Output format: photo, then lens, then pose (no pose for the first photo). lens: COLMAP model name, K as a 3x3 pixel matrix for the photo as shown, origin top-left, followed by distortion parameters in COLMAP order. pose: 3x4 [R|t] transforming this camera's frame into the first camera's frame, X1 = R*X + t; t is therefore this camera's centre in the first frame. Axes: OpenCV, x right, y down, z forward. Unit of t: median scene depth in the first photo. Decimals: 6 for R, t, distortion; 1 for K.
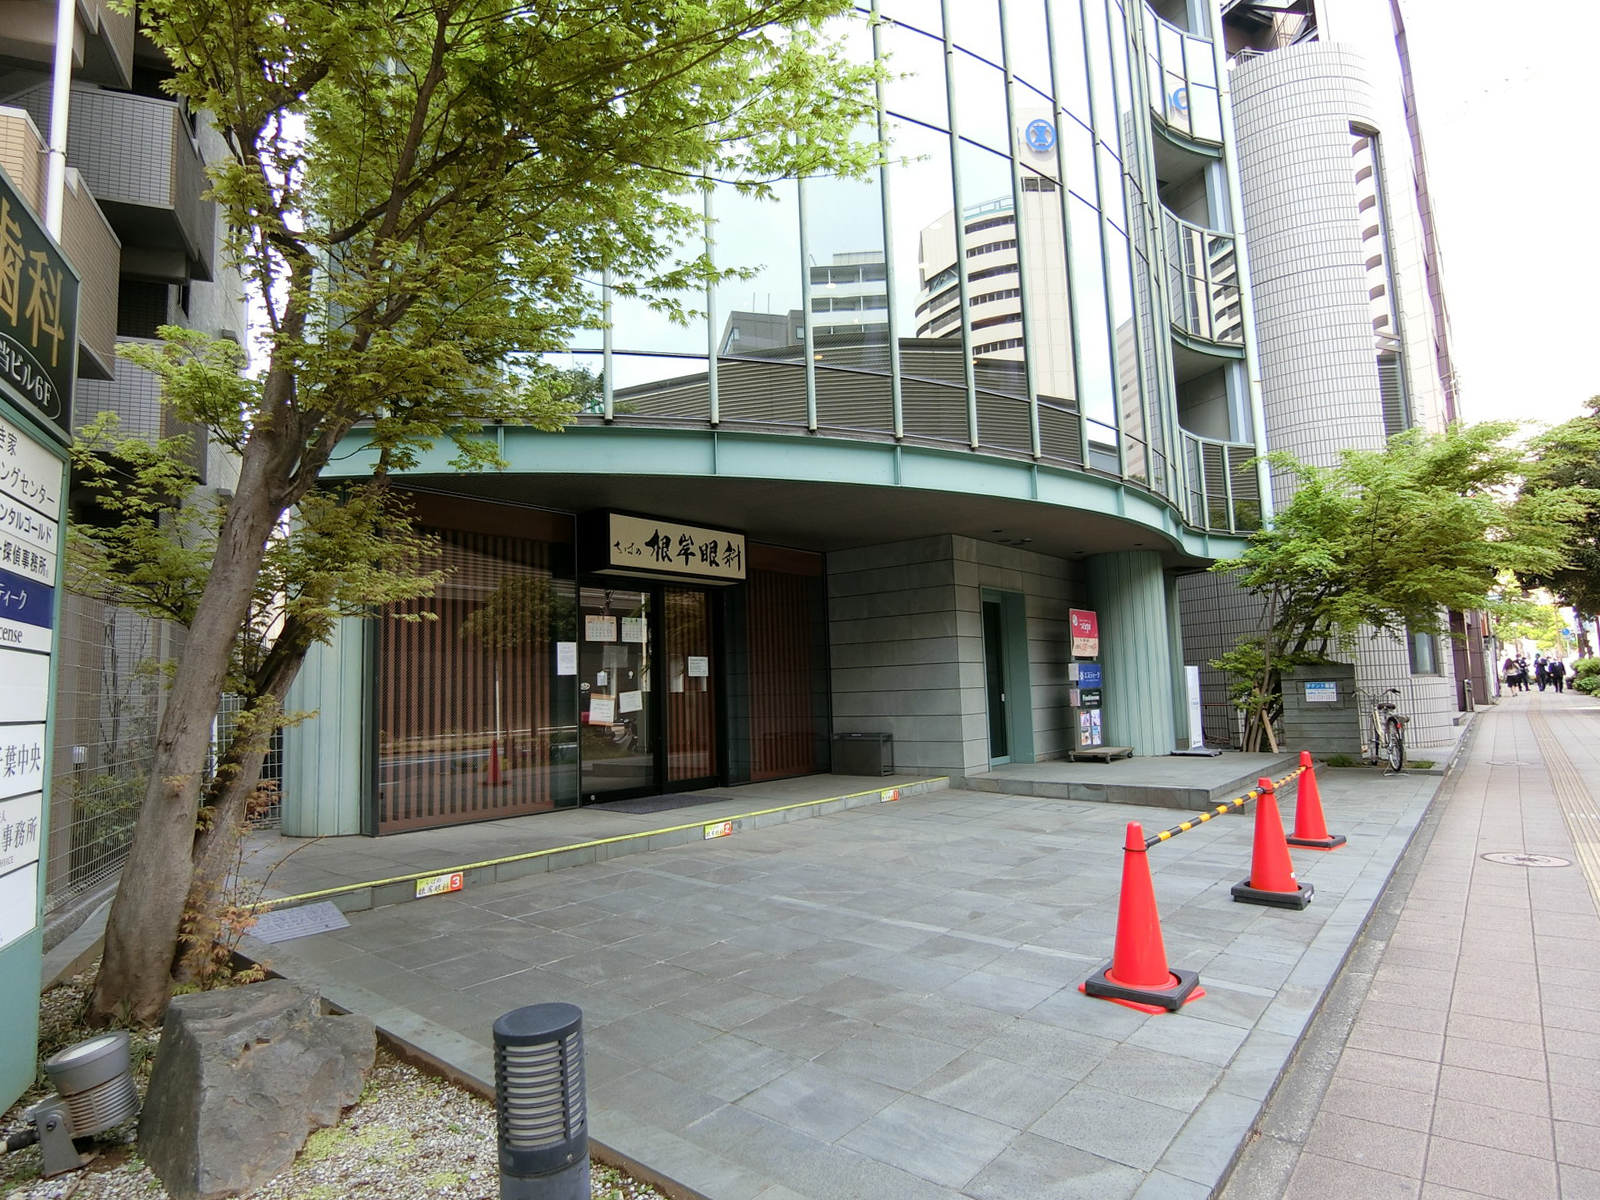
lens RADIAL K [[902.6, 0, 800.0], [0, 902.6, 600.0], [0, 0, 1]] dist [0.001387, -0.010328]
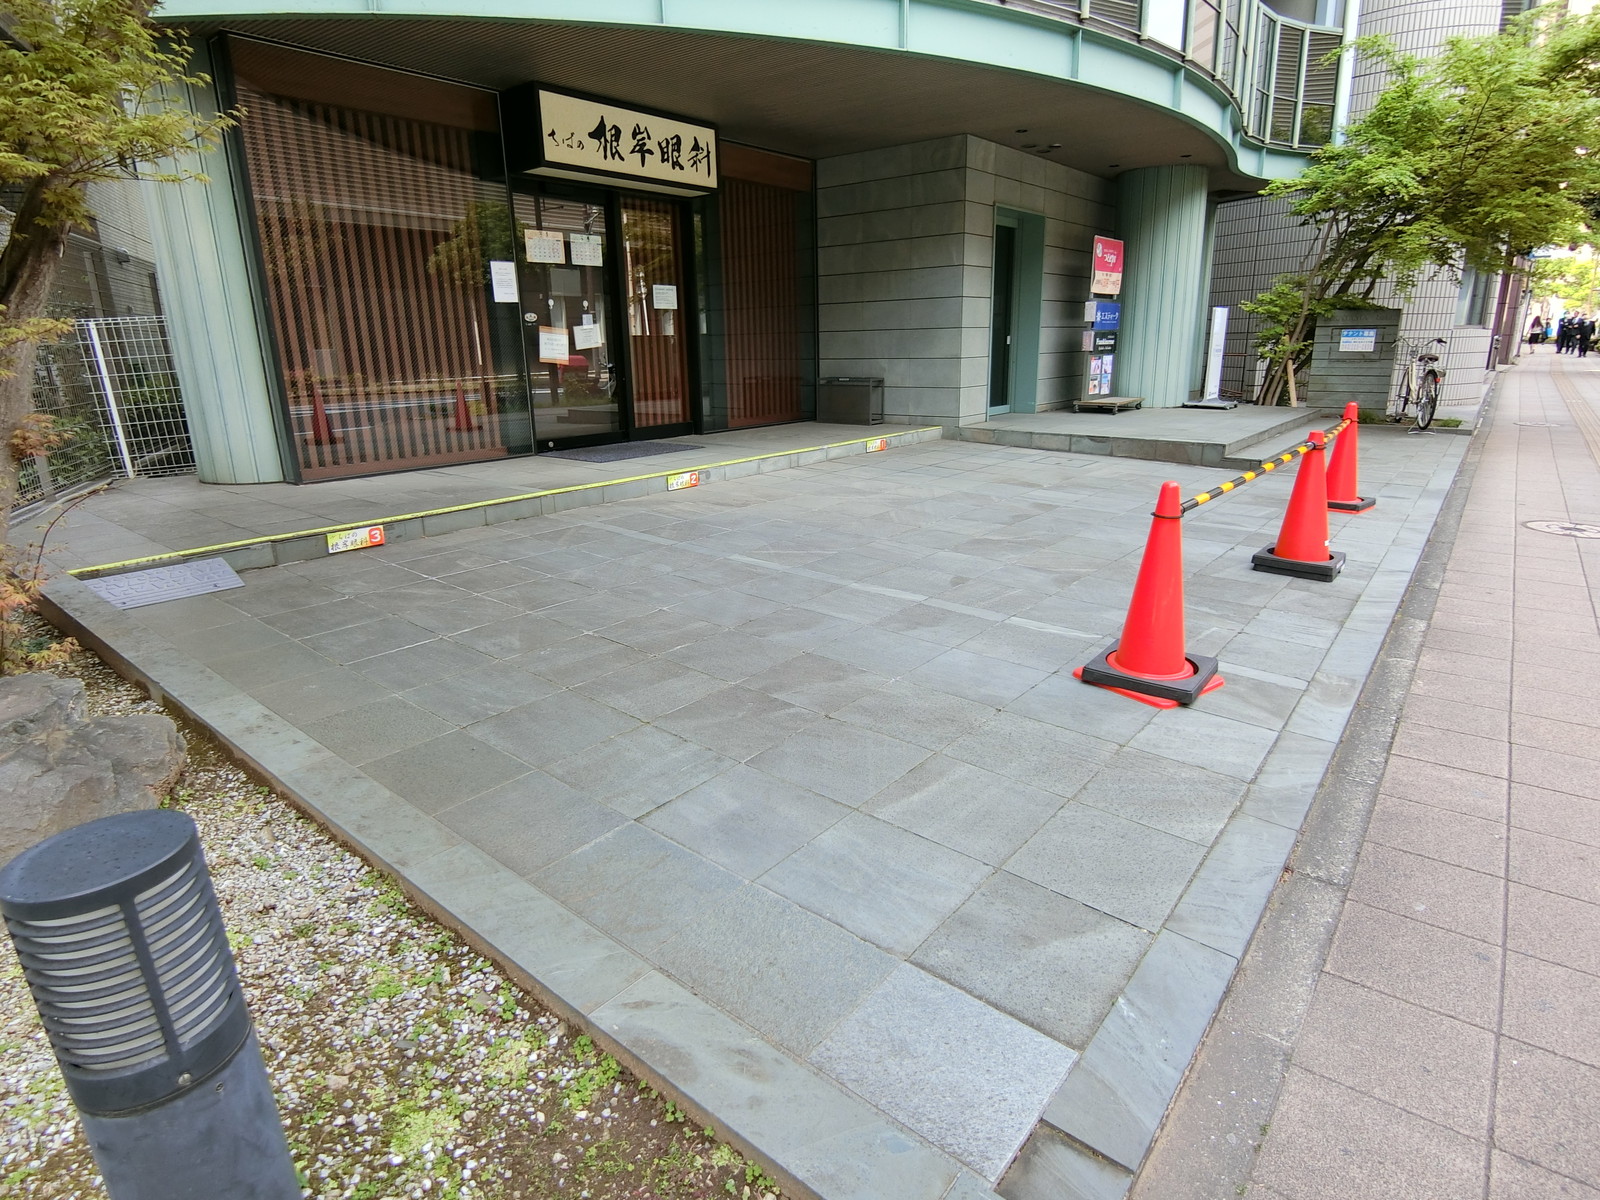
lens RADIAL K [[870.2, 0, 799.4], [0, 870.2, 607.9], [0, 0, 1]] dist [-0.020608, -0.011112]
pose [[0.999922, 0.012405, 0.001708, 0.030780], [-0.012100, 0.922044, 0.386895, 0.038518], [0.003225, -0.386886, 0.922122, 0.167597]]
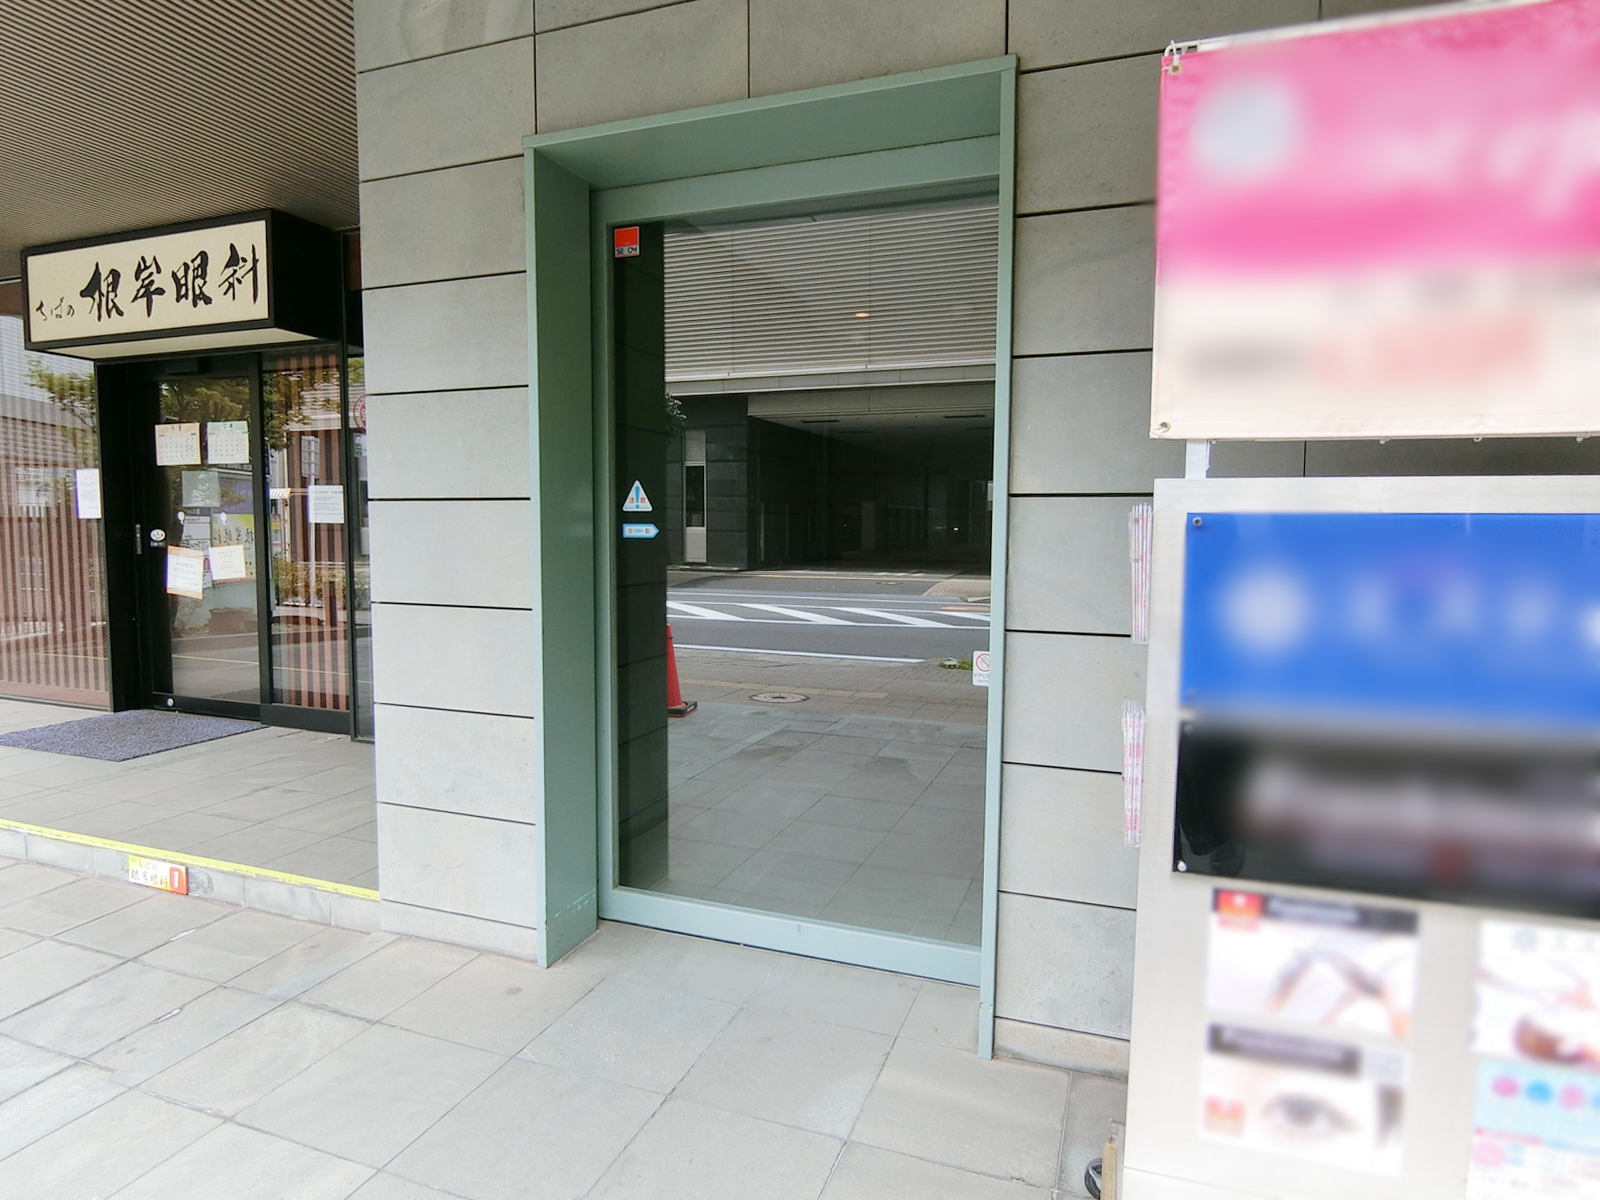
lens RADIAL K [[902.6, 0, 800.0], [0, 902.6, 600.0], [0, 0, 1]] dist [0.001387, -0.010328]
pose [[0.344040, 0.107922, -0.932732, 0.756505], [0.081218, 0.986229, 0.144069, 0.118826], [0.935436, -0.125320, 0.330537, 1.692806]]
